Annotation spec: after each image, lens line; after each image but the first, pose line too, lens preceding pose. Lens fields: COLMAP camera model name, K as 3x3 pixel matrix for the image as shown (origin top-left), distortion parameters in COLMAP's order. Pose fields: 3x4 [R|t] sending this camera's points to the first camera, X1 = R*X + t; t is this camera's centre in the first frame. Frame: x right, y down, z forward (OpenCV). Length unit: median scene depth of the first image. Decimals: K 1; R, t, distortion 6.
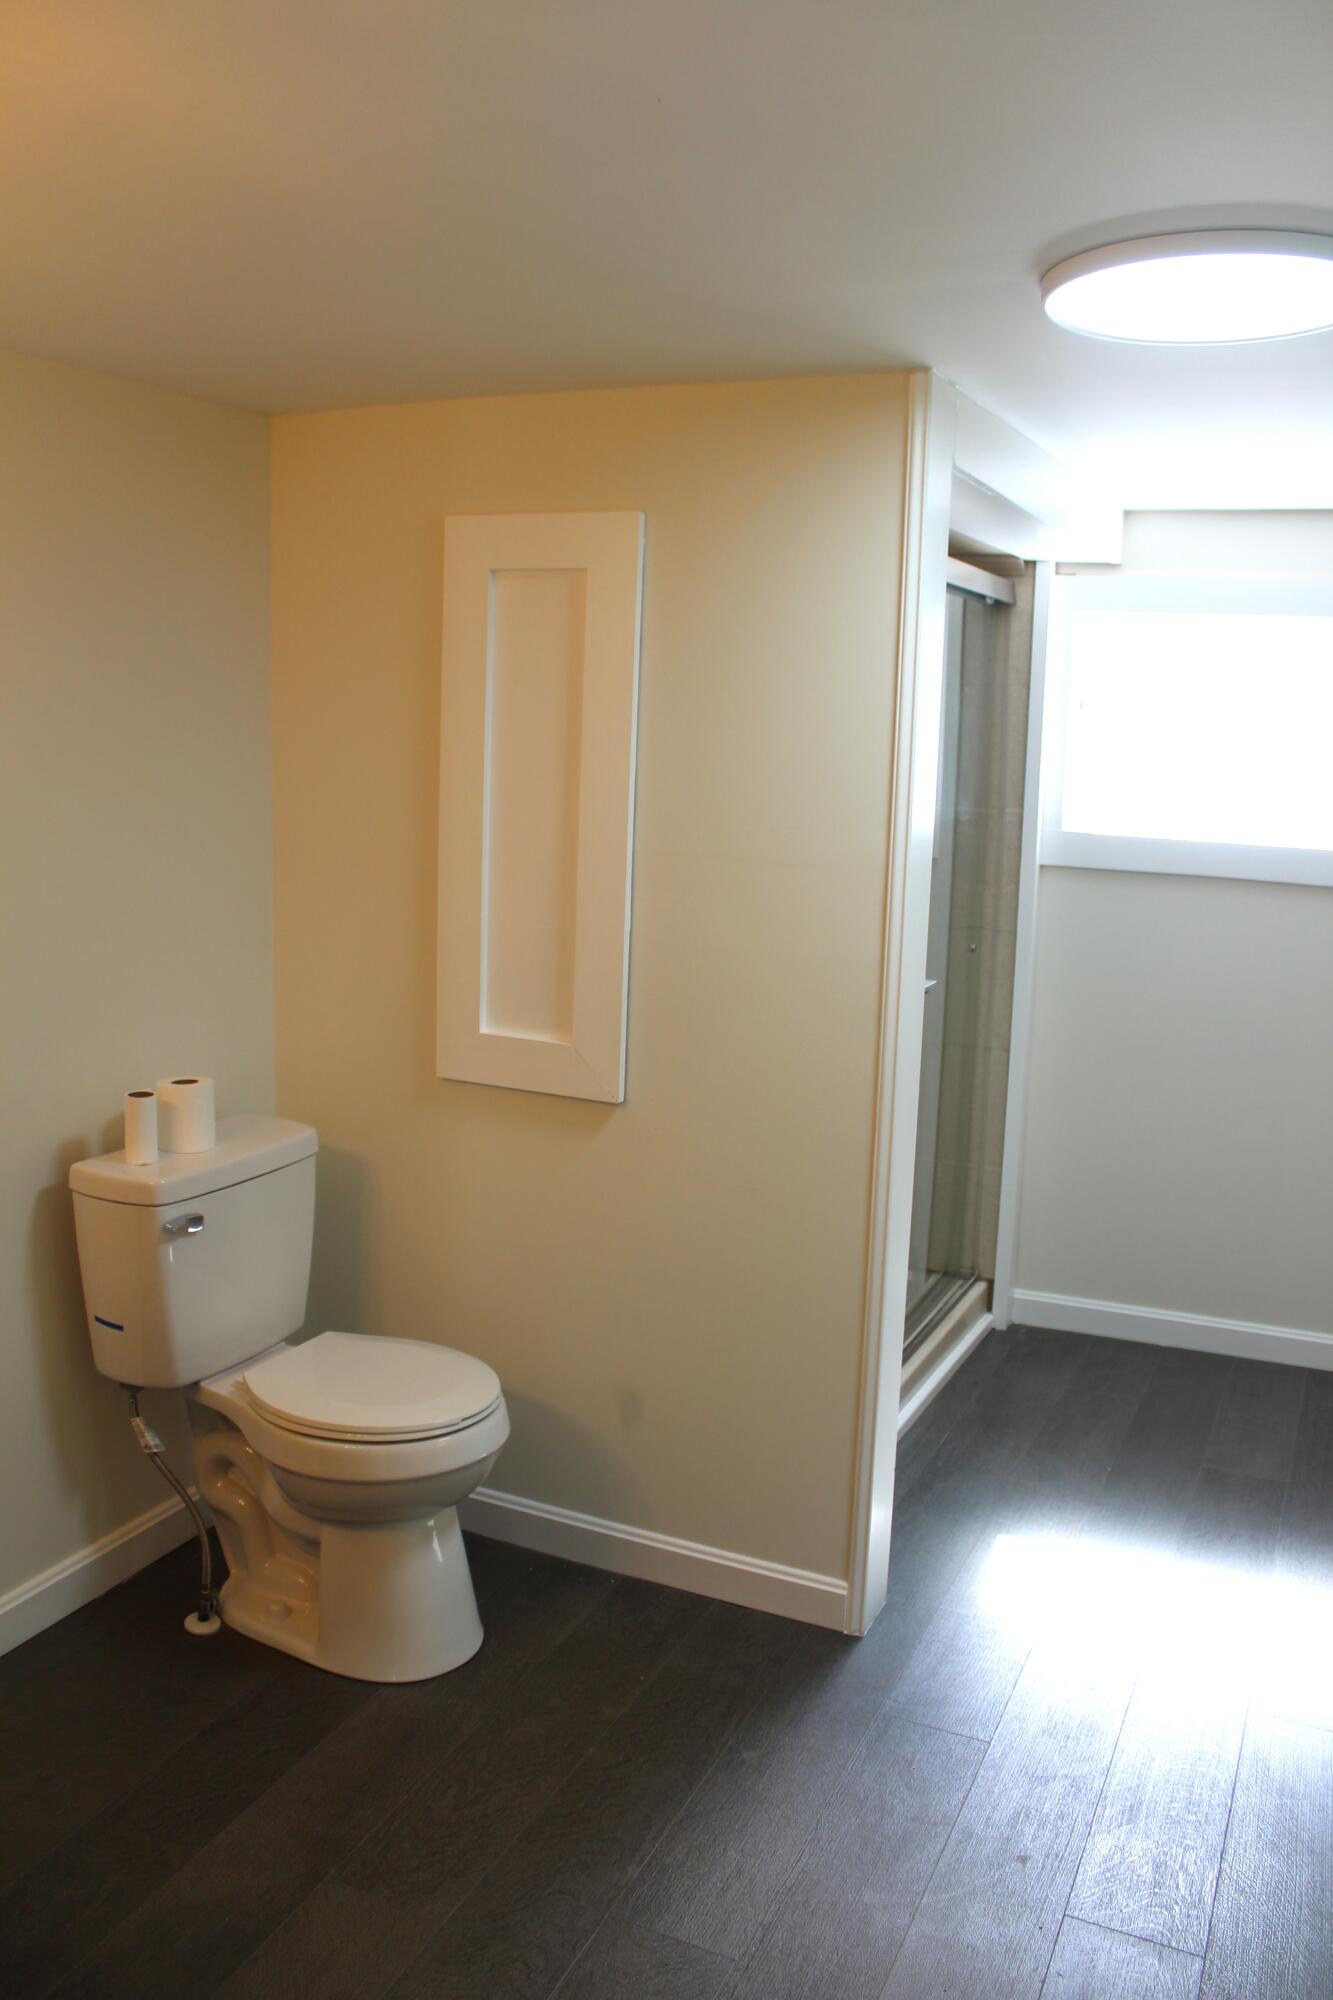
lens RADIAL K [[1630.6, 0, 666.5], [0, 1630.6, 1000.0], [0, 0, 1]] dist [-0.161132, 0.134177]
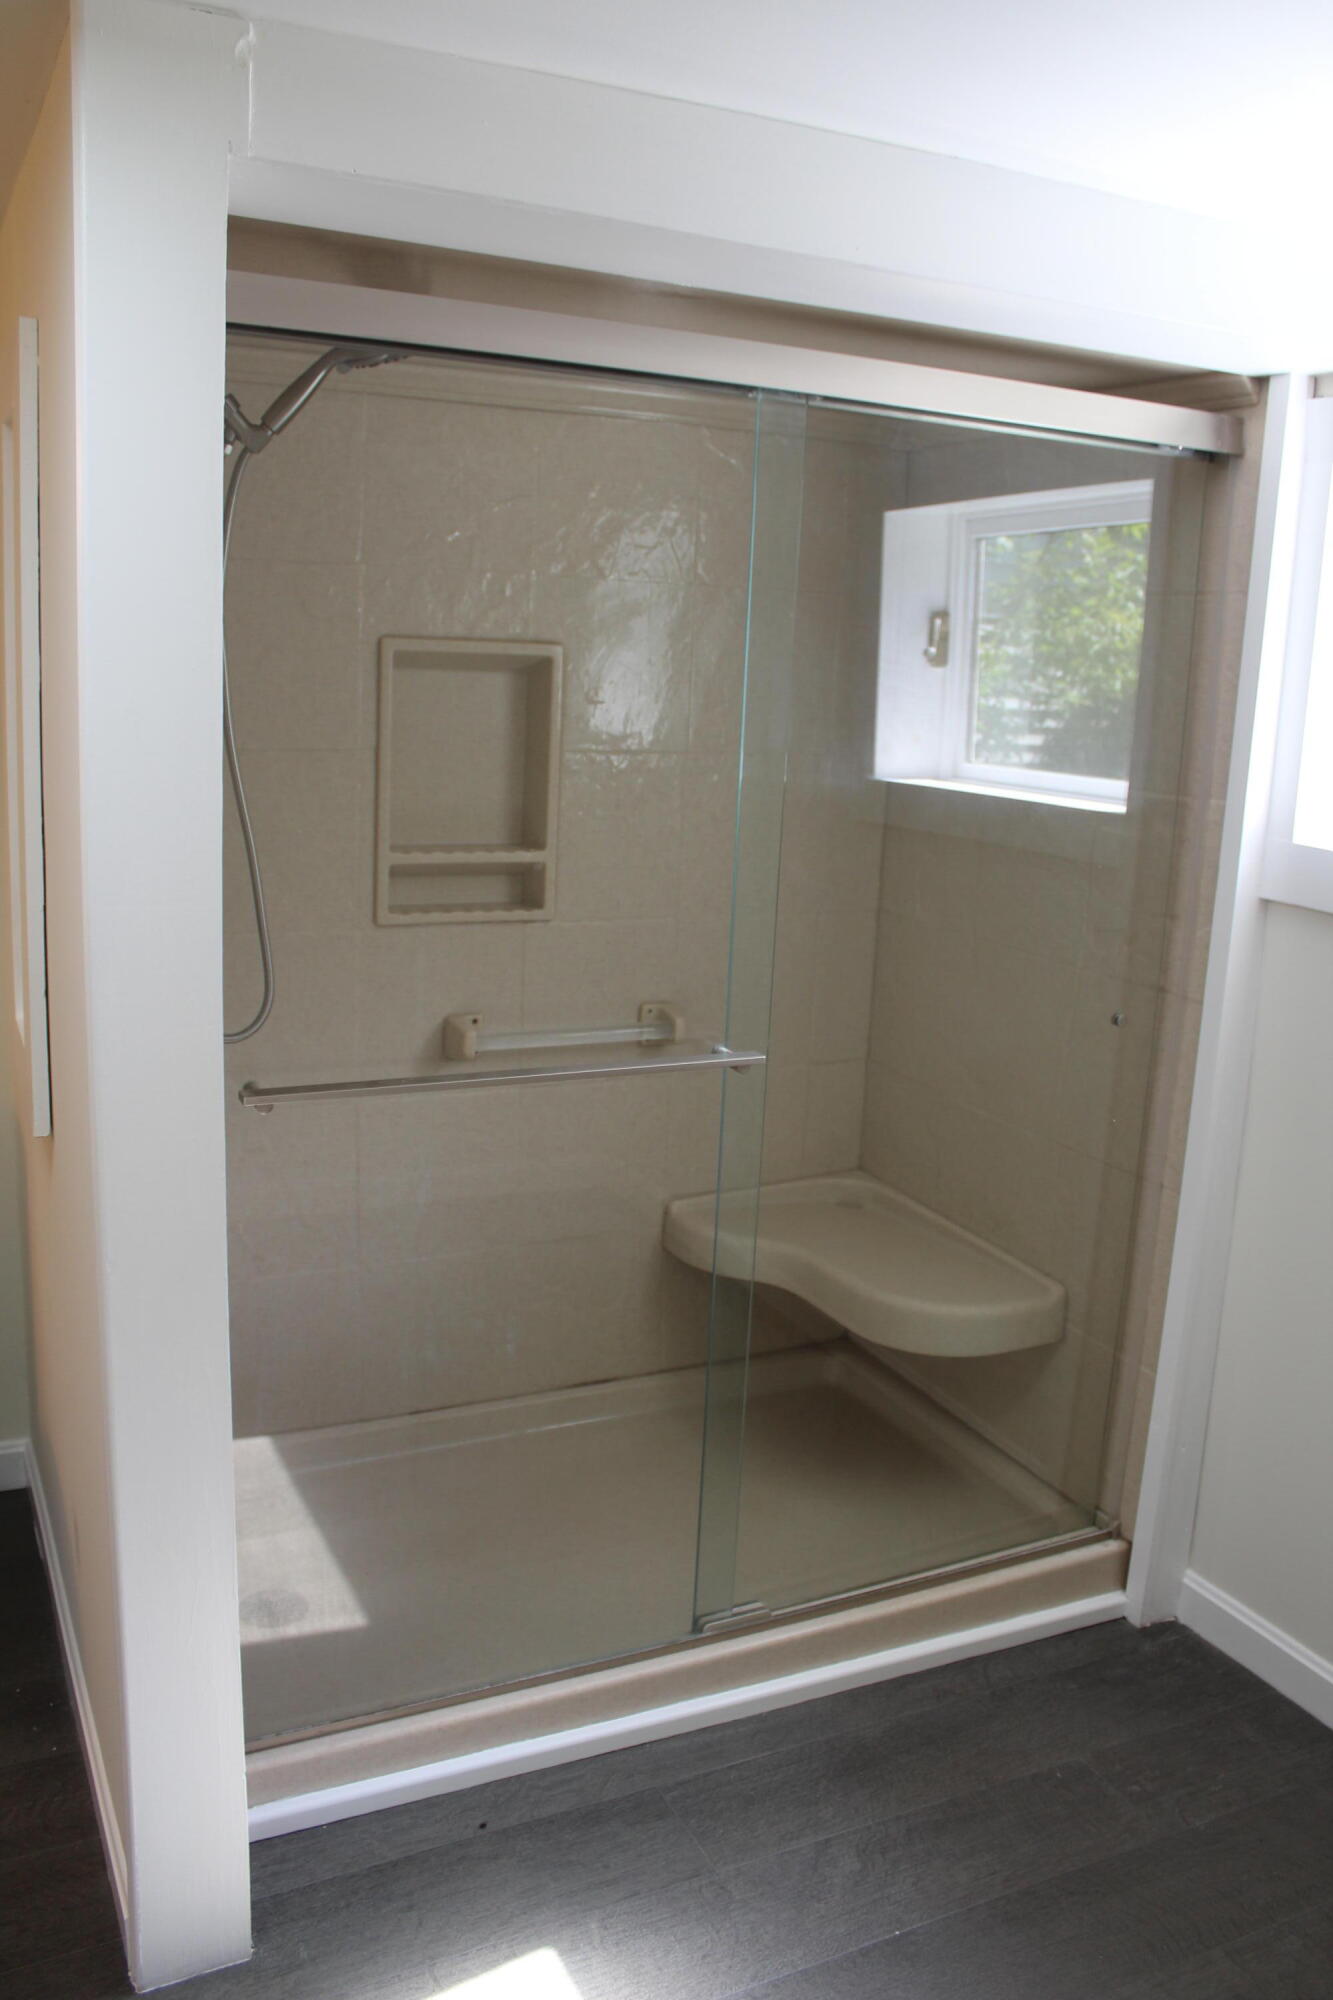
lens RADIAL K [[1630.6, 0, 666.5], [0, 1630.6, 1000.0], [0, 0, 1]] dist [-0.161132, 0.134177]
pose [[0.766927, 0.130517, -0.628322, 0.439786], [-0.110975, 0.991322, 0.070465, -0.063507], [0.632066, 0.015686, 0.774756, 0.410534]]
